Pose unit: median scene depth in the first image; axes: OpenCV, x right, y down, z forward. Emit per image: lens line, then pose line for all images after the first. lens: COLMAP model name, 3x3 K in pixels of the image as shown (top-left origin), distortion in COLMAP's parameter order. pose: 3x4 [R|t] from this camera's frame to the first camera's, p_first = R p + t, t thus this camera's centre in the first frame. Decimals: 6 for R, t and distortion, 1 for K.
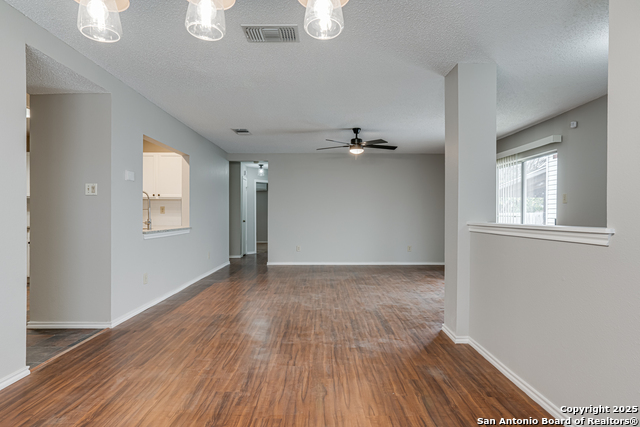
lens RADIAL K [[370.8, 0, 320.0], [0, 370.8, 213.5], [0, 0, 1]] dist [-0.000277, -0.000112]
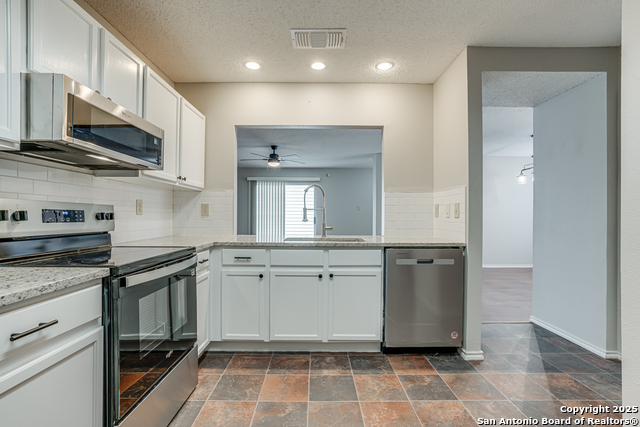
lens RADIAL K [[297.9, 0, 319.6], [0, 297.9, 214.8], [0, 0, 1]] dist [-0.057632, 0.027887]
pose [[-0.000042, -0.000969, 1.000000, -1.358292], [-0.006250, 0.999980, 0.000969, -0.003027], [-0.999980, -0.006250, -0.000048, 1.254048]]
